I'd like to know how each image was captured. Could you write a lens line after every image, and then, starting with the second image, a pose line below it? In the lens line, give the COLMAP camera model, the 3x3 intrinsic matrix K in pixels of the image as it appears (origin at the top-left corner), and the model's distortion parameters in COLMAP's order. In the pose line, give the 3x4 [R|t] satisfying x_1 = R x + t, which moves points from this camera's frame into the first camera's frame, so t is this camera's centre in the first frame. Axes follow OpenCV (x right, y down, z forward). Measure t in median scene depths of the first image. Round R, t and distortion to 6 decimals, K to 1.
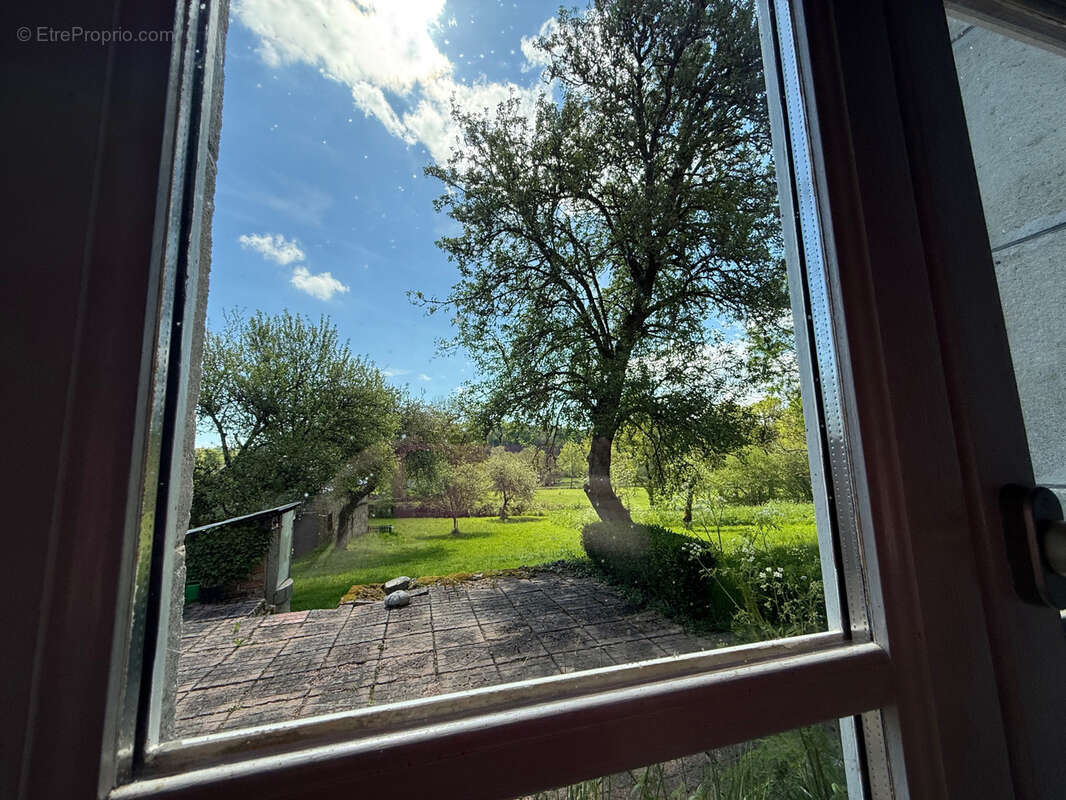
lens RADIAL K [[424.6, 0, 533.0], [0, 424.6, 400.0], [0, 0, 1]] dist [0.002140, 0.000134]
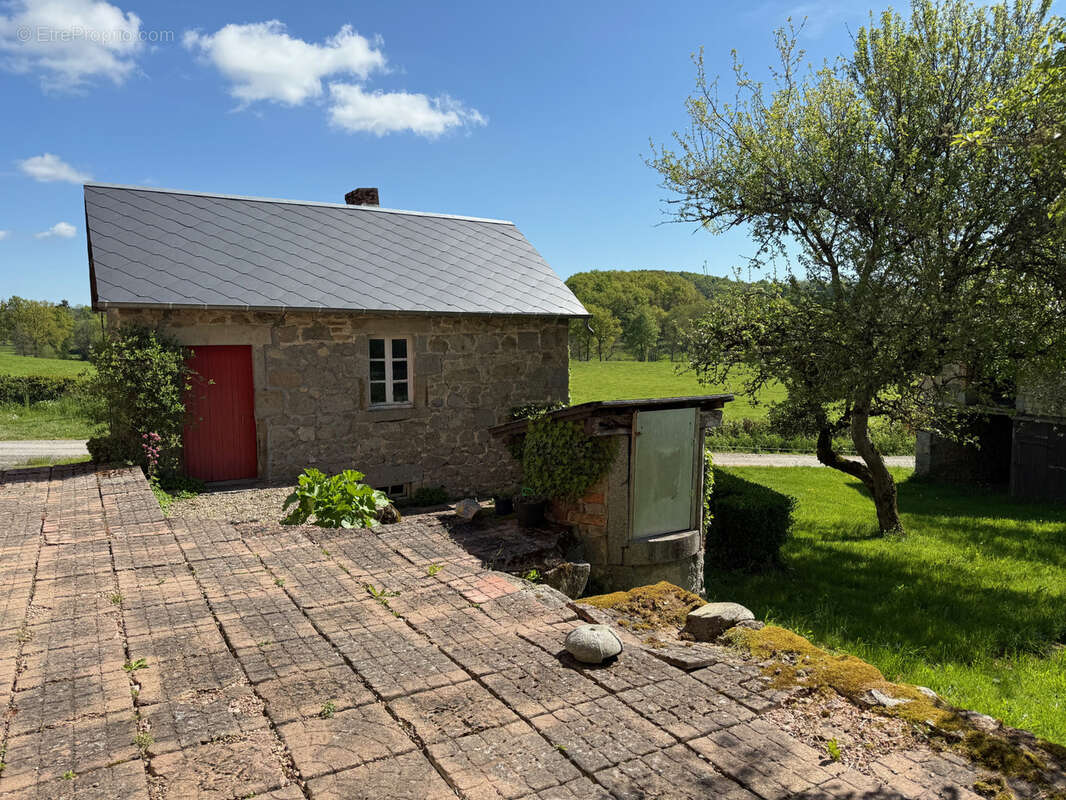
lens RADIAL K [[737.4, 0, 543.6], [0, 737.4, 400.5], [0, 0, 1]] dist [0.123748, -0.203058]
pose [[0.292117, 0.120791, -0.948724, 0.396420], [0.120236, 0.979483, 0.161729, 0.127091], [0.948795, -0.161314, 0.271600, 0.926404]]
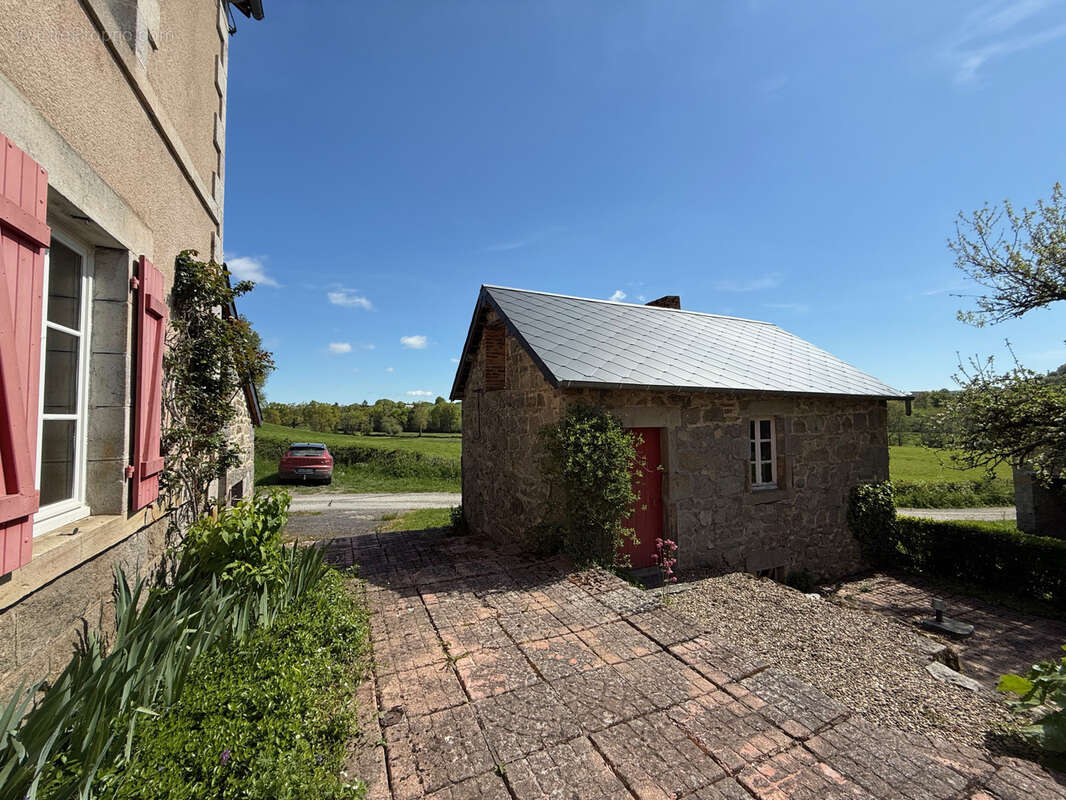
lens RADIAL K [[424.6, 0, 533.0], [0, 424.6, 400.0], [0, 0, 1]] dist [0.002140, 0.000134]
pose [[0.167742, -0.010026, -0.985780, -0.863269], [0.132007, 0.991171, 0.012382, 0.075012], [0.976953, -0.132207, 0.167585, 0.138326]]
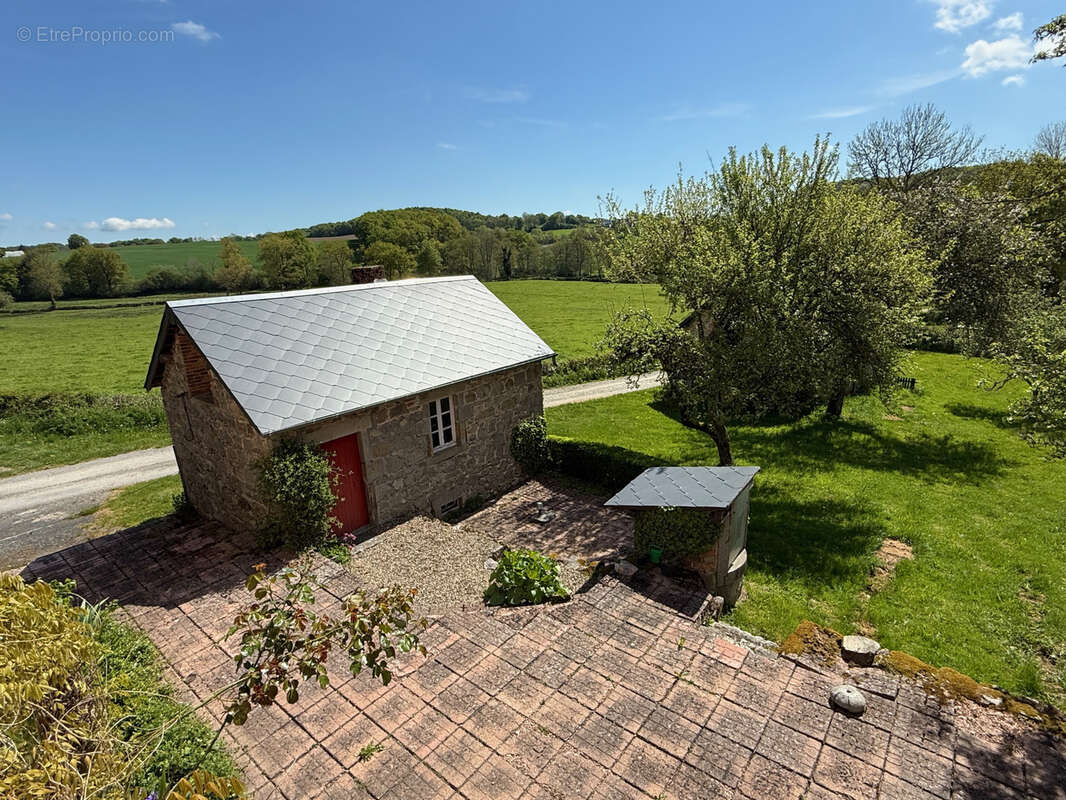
lens RADIAL K [[545.0, 0, 535.6], [0, 545.0, 395.7], [0, 0, 1]] dist [-0.000521, 0.000408]
pose [[0.591750, 0.215120, -0.776888, 0.009896], [0.130840, 0.925326, 0.355882, -0.583331], [0.795433, -0.312241, 0.519415, 0.207033]]
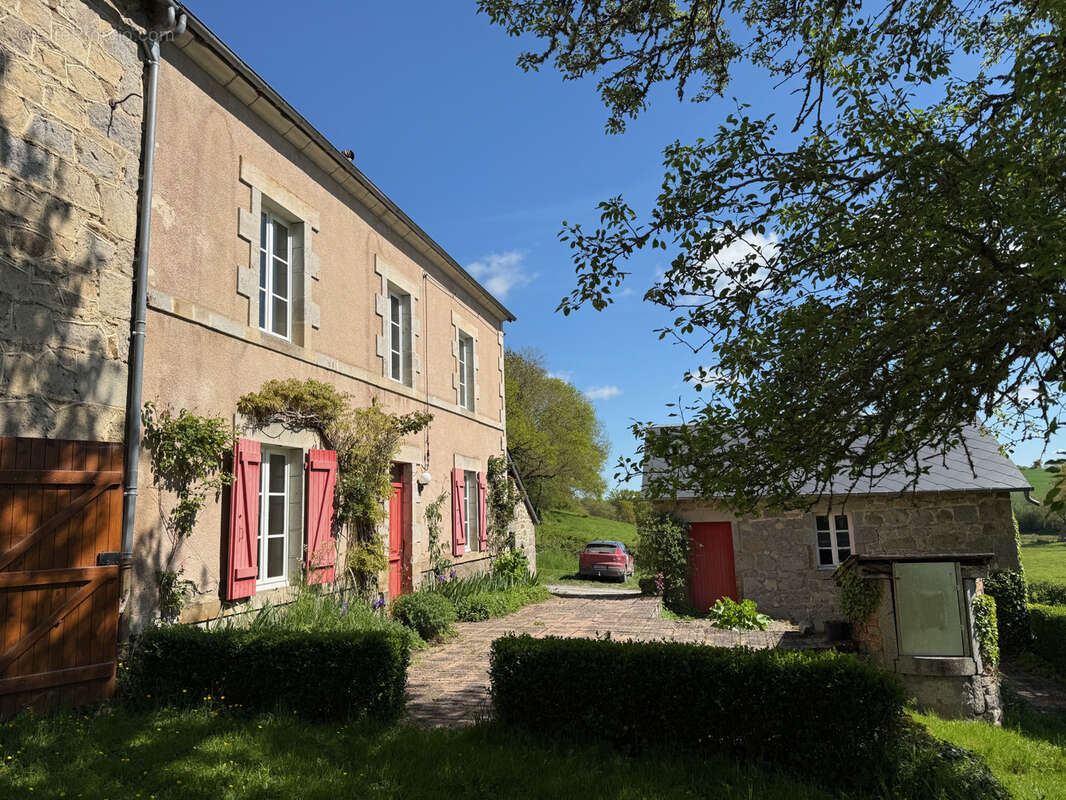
lens RADIAL K [[737.4, 0, 543.6], [0, 737.4, 400.5], [0, 0, 1]] dist [0.123748, -0.203058]
pose [[-0.473542, -0.089333, -0.876229, 1.439588], [0.166353, 0.967866, -0.188578, 0.187495], [0.864919, -0.235063, -0.443464, 1.644492]]
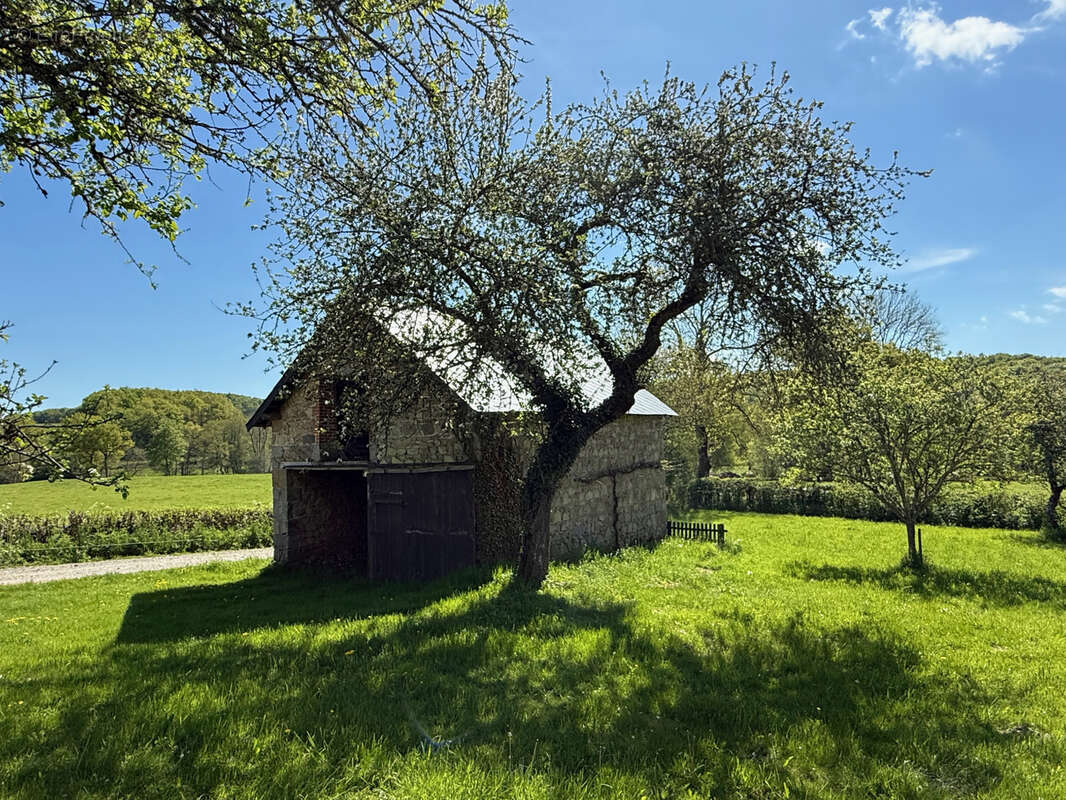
lens RADIAL K [[653.5, 0, 531.2], [0, 653.5, 393.5], [0, 0, 1]] dist [0.001910, 0.002329]
pose [[0.787338, -0.036333, -0.615450, -0.755372], [0.088758, 0.994543, 0.054833, 0.967353], [0.610099, -0.097798, 0.786267, 3.317832]]
